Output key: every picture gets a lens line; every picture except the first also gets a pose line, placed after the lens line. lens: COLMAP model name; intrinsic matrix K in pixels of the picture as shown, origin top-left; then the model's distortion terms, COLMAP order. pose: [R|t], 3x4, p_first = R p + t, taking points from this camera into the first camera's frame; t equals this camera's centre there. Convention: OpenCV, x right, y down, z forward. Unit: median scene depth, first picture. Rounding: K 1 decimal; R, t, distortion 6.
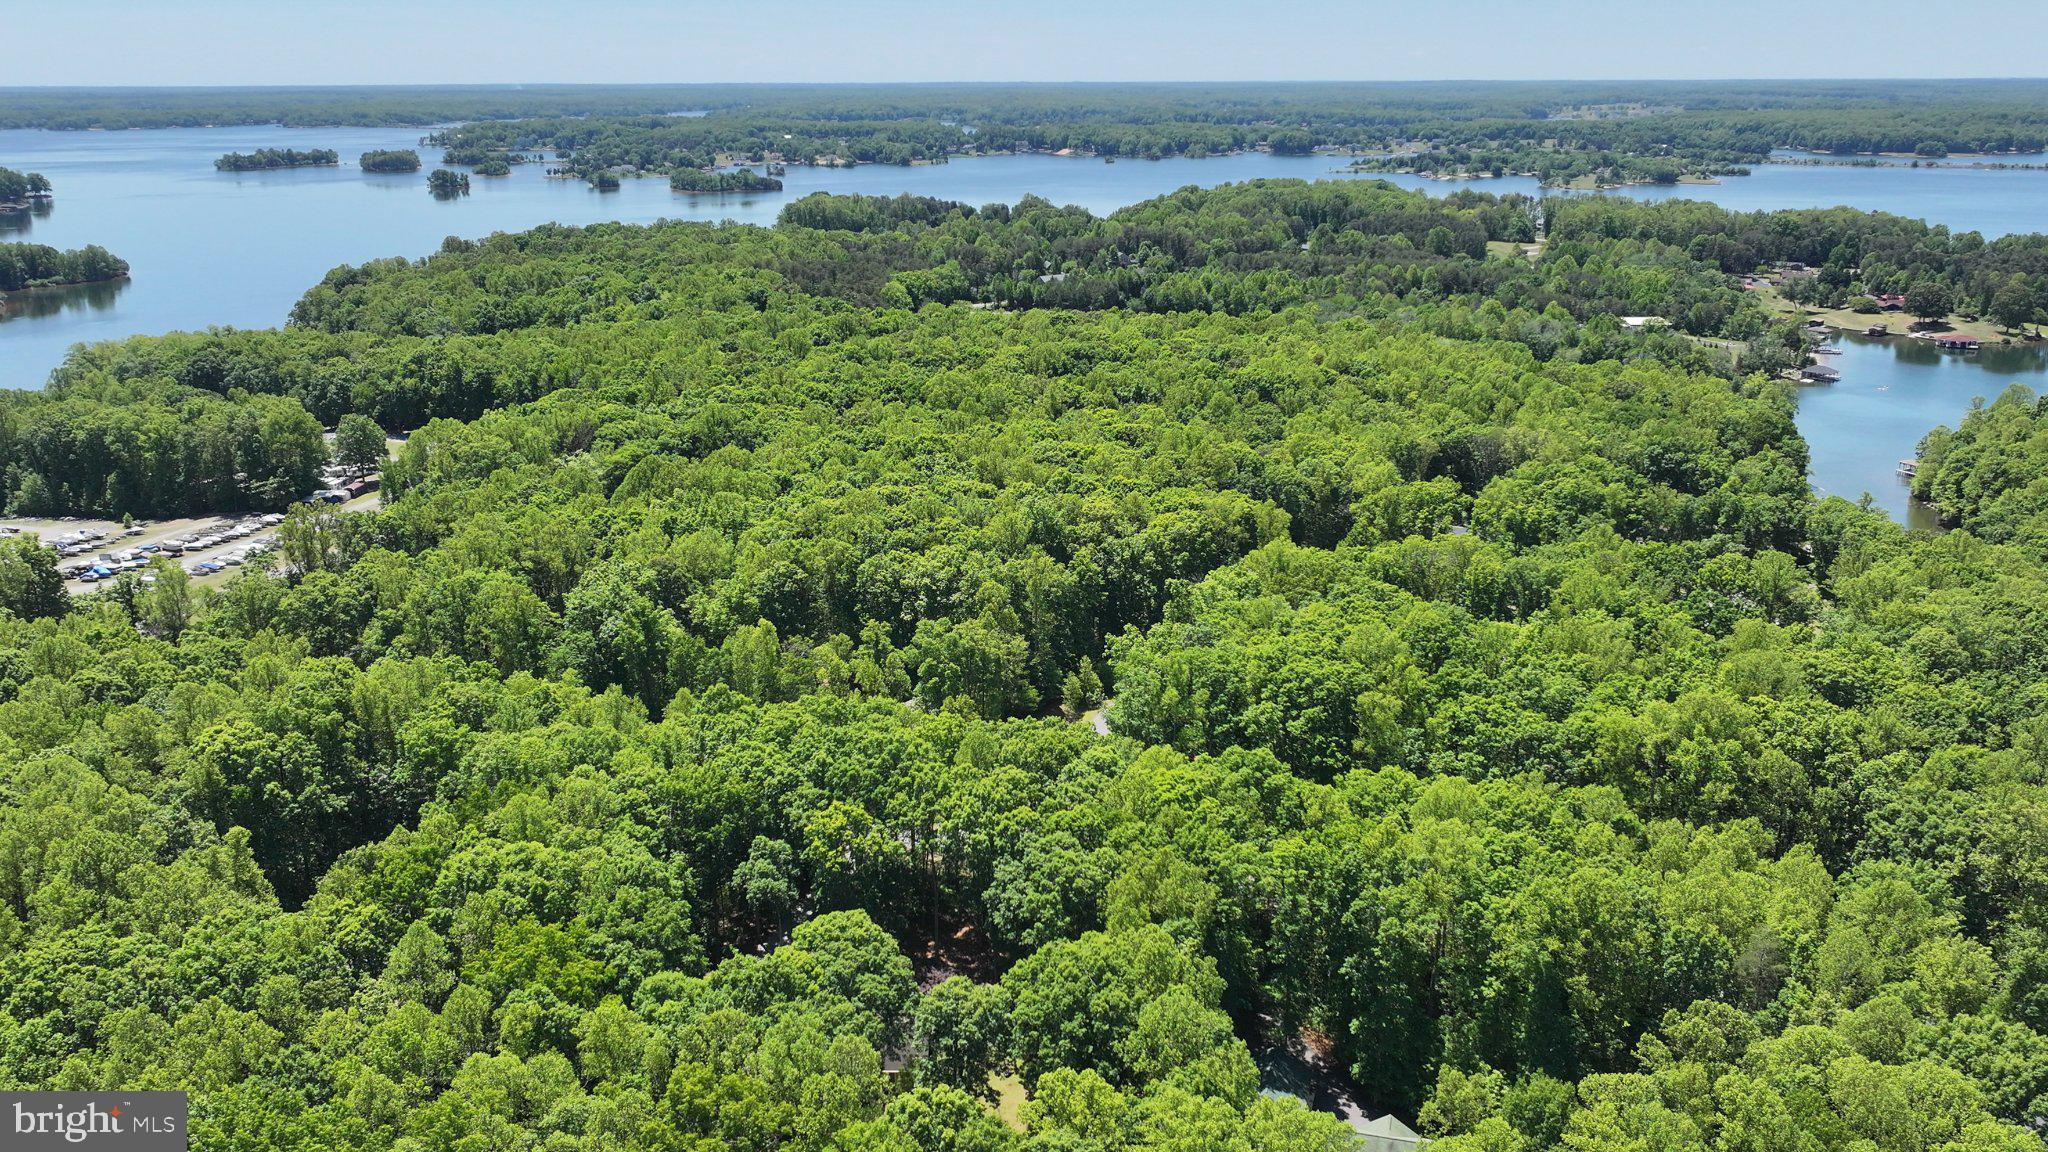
lens RADIAL K [[1674.7, 0, 1026.1], [0, 1674.7, 589.8], [0, 0, 1]] dist [0.015019, -0.018466]
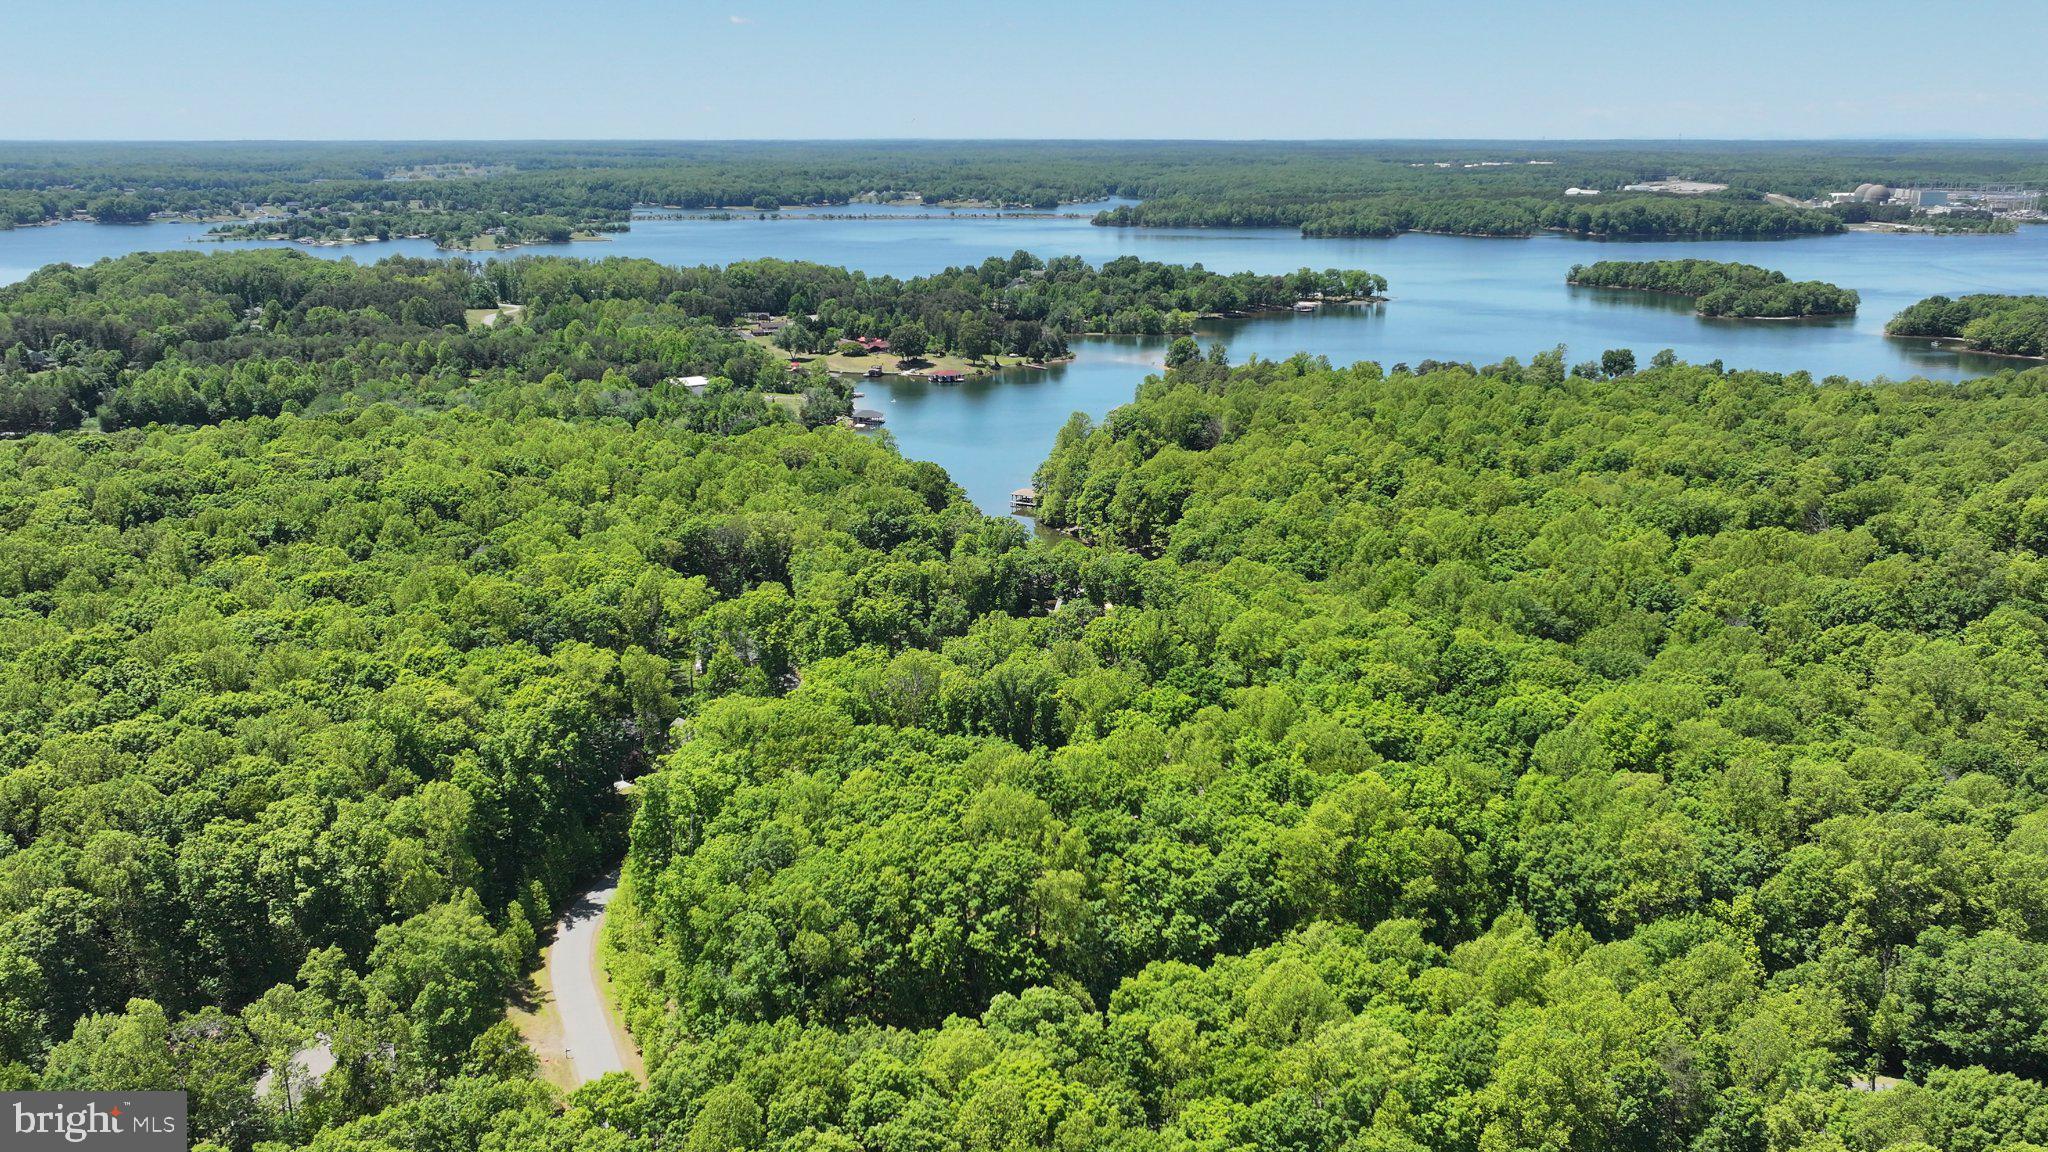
lens RADIAL K [[1674.7, 0, 1026.1], [0, 1674.7, 589.8], [0, 0, 1]] dist [0.015019, -0.018466]
pose [[0.787994, -0.159096, 0.594772, -0.140568], [0.178780, 0.983539, 0.026227, -0.051531], [-0.589154, 0.085666, 0.803467, 0.172714]]
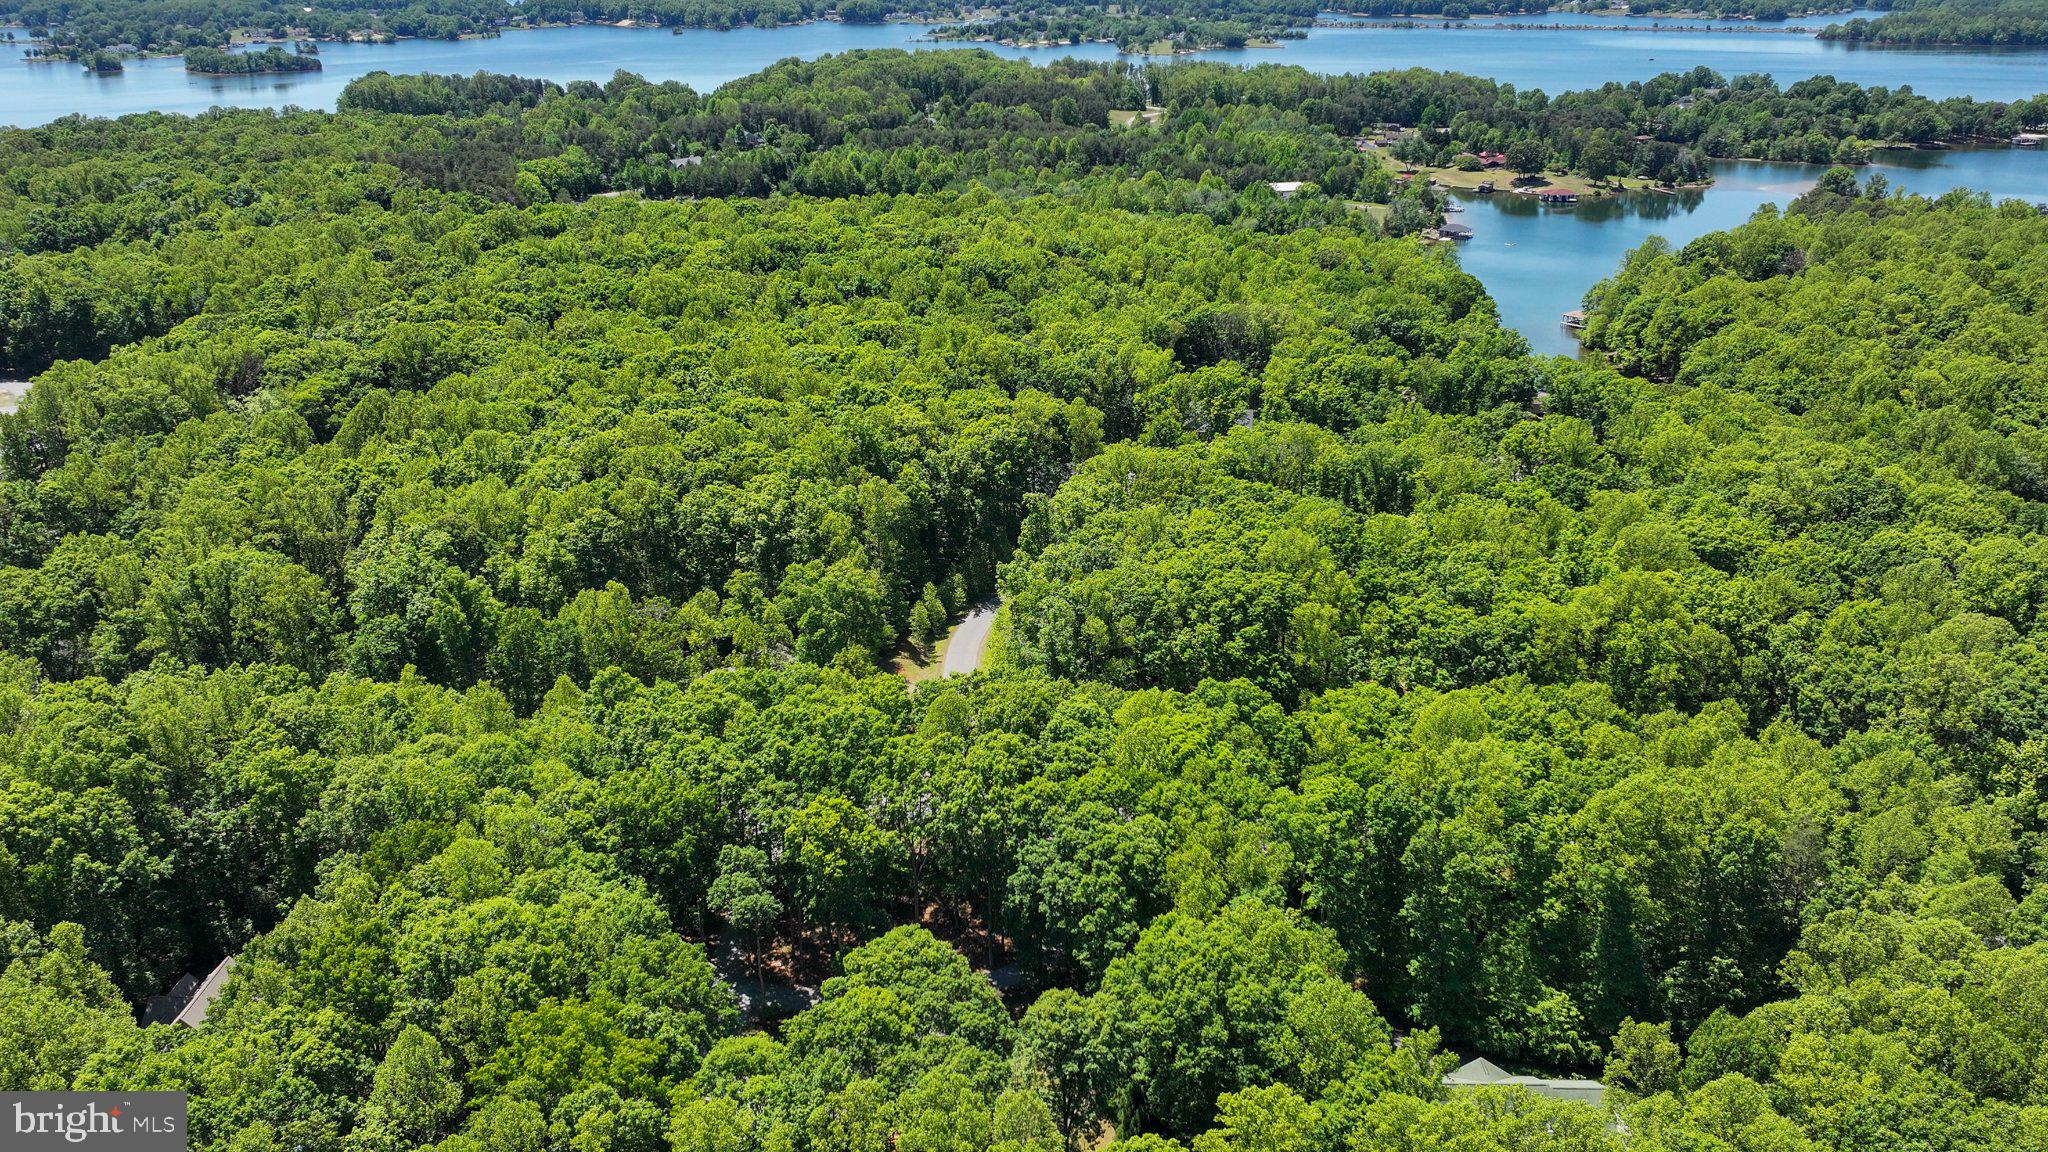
lens RADIAL K [[1674.7, 0, 1026.1], [0, 1674.7, 589.8], [0, 0, 1]] dist [0.015019, -0.018466]
pose [[0.966353, -0.093600, 0.239587, -0.091645], [0.076197, 0.993804, 0.080915, -0.018599], [-0.245676, -0.059936, 0.967497, 0.061217]]
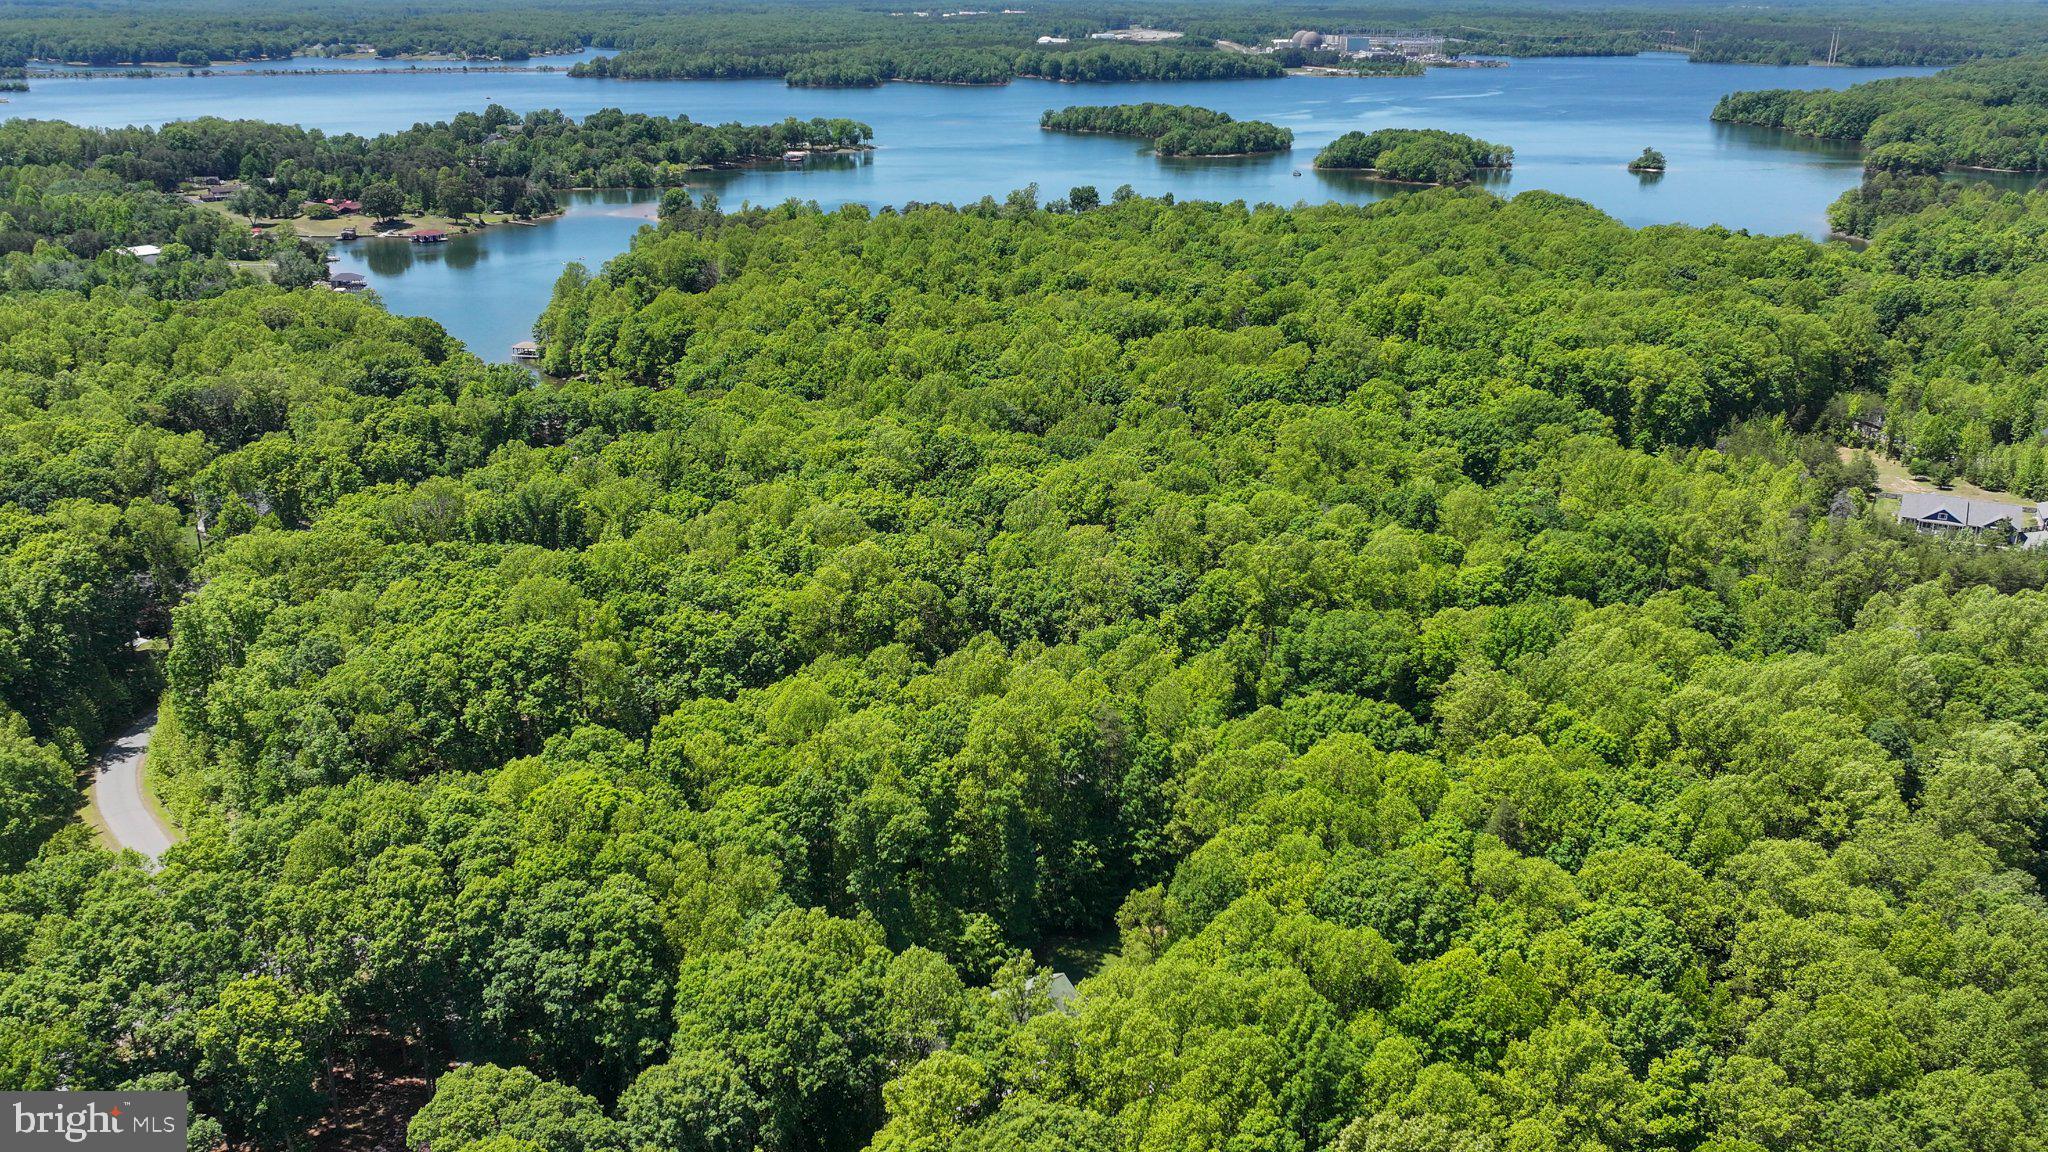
lens RADIAL K [[1674.7, 0, 1026.1], [0, 1674.7, 589.8], [0, 0, 1]] dist [0.015019, -0.018466]
pose [[0.575821, -0.274777, 0.770018, -0.188651], [0.236749, 0.957519, 0.164644, -0.032659], [-0.782547, 0.087496, 0.616413, 0.119888]]
